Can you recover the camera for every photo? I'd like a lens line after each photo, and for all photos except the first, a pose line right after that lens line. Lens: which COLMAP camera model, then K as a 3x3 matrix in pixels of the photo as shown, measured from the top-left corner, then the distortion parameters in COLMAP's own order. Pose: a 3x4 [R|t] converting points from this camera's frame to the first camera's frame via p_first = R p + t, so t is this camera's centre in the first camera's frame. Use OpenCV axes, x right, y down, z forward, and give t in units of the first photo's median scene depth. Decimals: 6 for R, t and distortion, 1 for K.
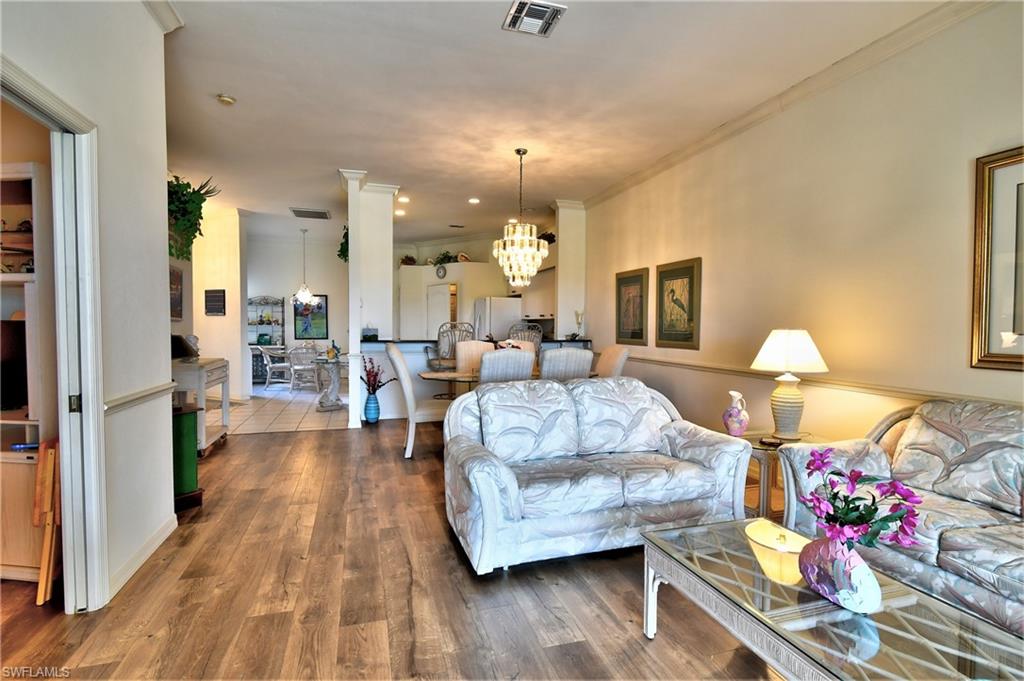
lens RADIAL K [[487.6, 0, 508.9], [0, 487.6, 339.5], [0, 0, 1]] dist [0.000264, -0.000282]
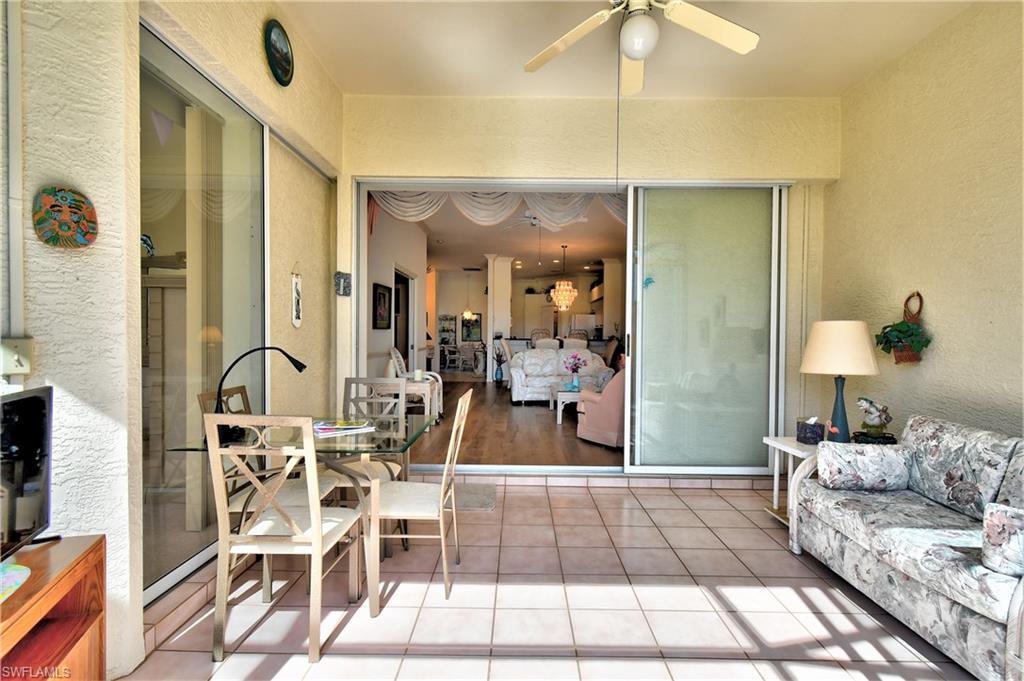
lens RADIAL K [[487.6, 0, 508.9], [0, 487.6, 339.5], [0, 0, 1]] dist [0.000264, -0.000282]
pose [[0.951036, 0.002764, -0.309067, 0.340109], [-0.010504, 0.999671, -0.023381, 0.049214], [0.308901, 0.025483, 0.950753, -0.795937]]
